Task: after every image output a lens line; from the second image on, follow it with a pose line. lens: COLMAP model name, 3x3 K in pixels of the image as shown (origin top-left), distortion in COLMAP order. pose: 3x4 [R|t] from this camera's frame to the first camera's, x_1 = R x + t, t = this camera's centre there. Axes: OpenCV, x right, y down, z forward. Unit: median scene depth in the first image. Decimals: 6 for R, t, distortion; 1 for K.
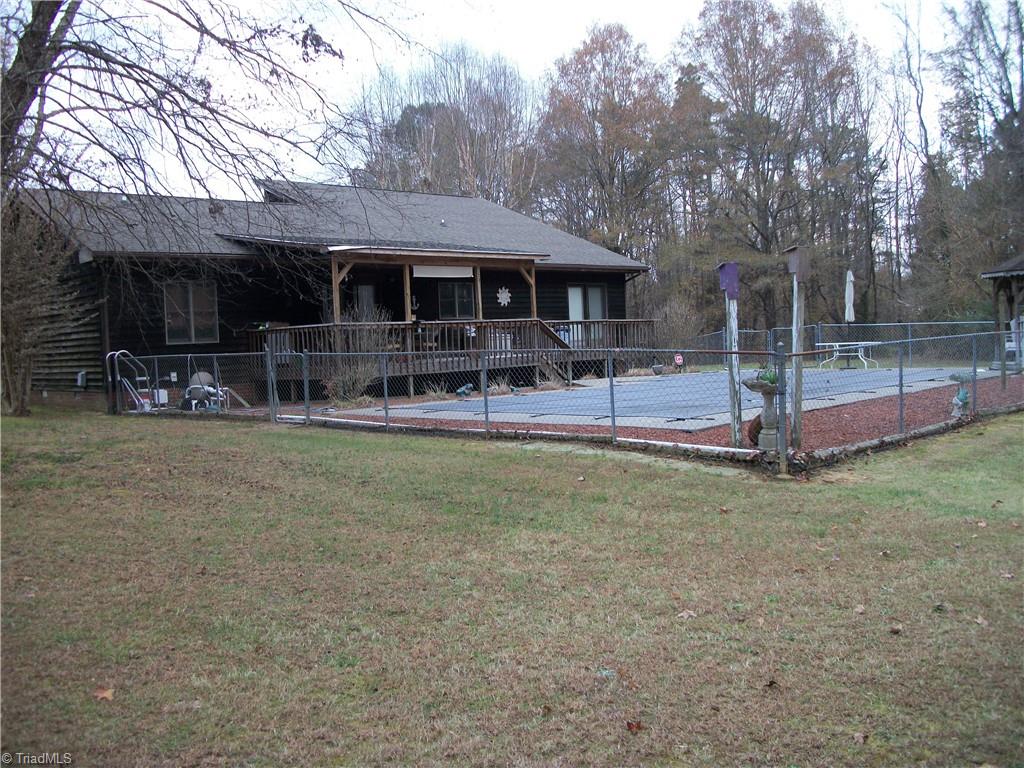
lens RADIAL K [[978.5, 0, 519.0], [0, 978.5, 357.3], [0, 0, 1]] dist [-0.147878, 0.076341]
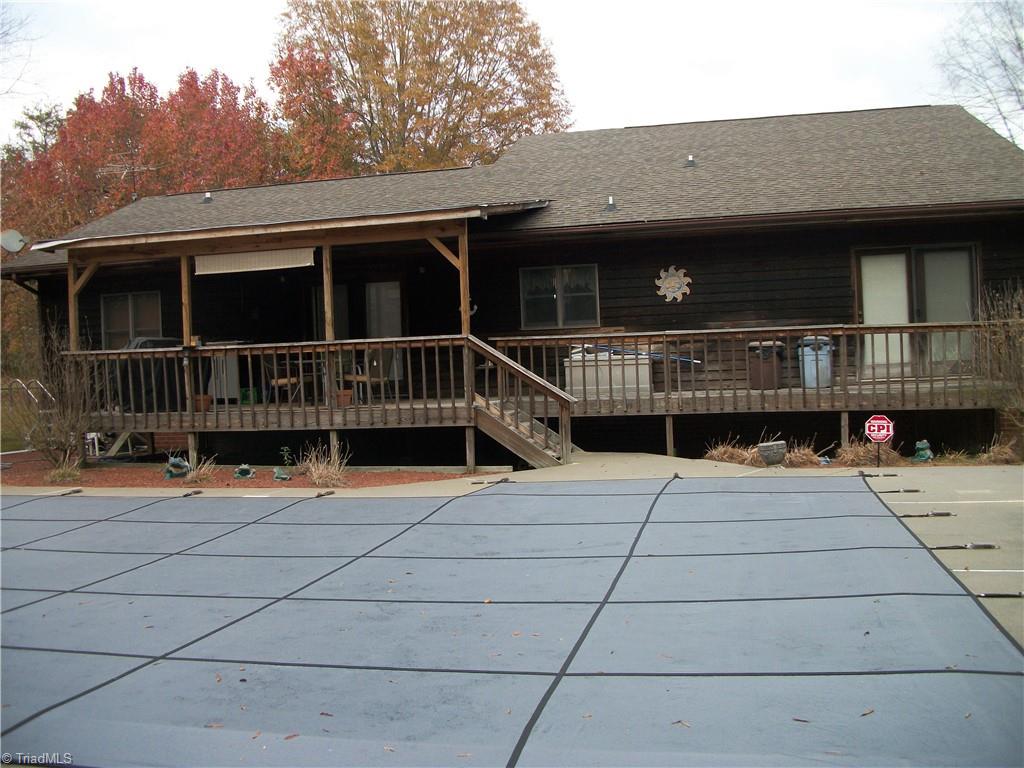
lens RADIAL K [[978.5, 0, 519.0], [0, 978.5, 357.3], [0, 0, 1]] dist [-0.147878, 0.076341]
pose [[0.541892, 0.020751, -0.840192, 0.367498], [-0.002924, 0.999736, 0.022806, -0.031744], [0.840443, -0.009902, 0.541810, 0.596263]]
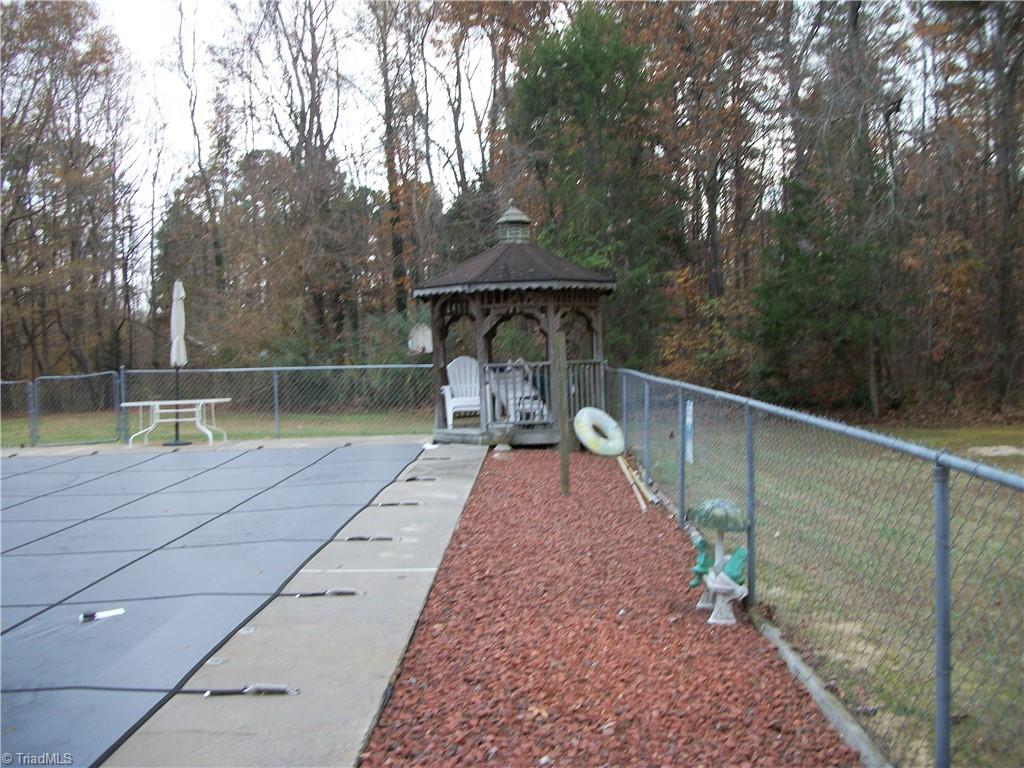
lens RADIAL K [[978.5, 0, 519.0], [0, 978.5, 357.3], [0, 0, 1]] dist [-0.147878, 0.076341]
pose [[0.713738, 0.005134, 0.700394, 0.061345], [0.025348, 0.999129, -0.033155, -0.013875], [-0.699953, 0.041418, 0.712986, 0.344523]]
